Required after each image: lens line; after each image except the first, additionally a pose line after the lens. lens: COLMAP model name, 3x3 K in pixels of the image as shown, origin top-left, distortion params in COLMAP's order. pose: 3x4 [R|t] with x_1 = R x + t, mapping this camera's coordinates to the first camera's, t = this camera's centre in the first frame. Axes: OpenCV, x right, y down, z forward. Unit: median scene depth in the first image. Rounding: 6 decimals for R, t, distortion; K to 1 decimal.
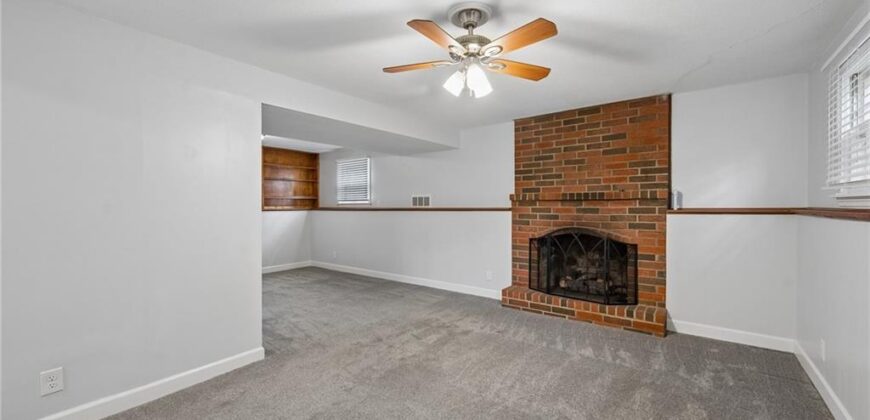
lens RADIAL K [[349.6, 0, 431.0], [0, 349.6, 205.0], [0, 0, 1]] dist [0.000703, 0.000107]
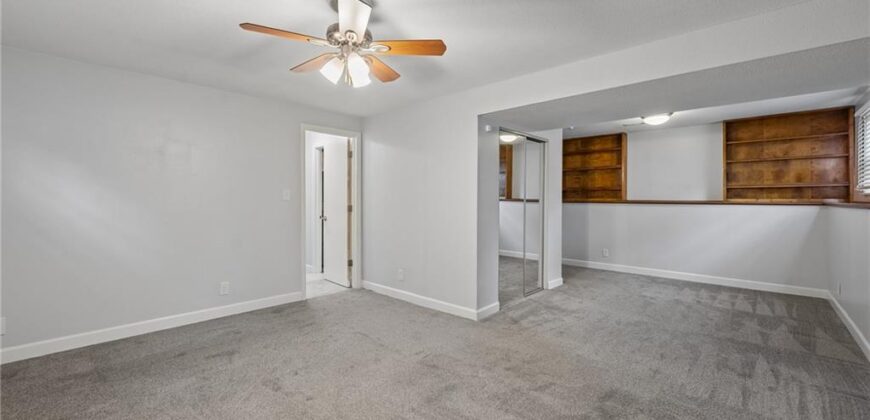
lens RADIAL K [[349.6, 0, 436.0], [0, 349.6, 200.7], [0, 0, 1]] dist [0.000703, 0.000107]
pose [[-0.100662, 0.006227, -0.994901, 0.618316], [0.000855, 0.999981, 0.006173, 0.004596], [0.994920, -0.000229, -0.100665, 0.790502]]
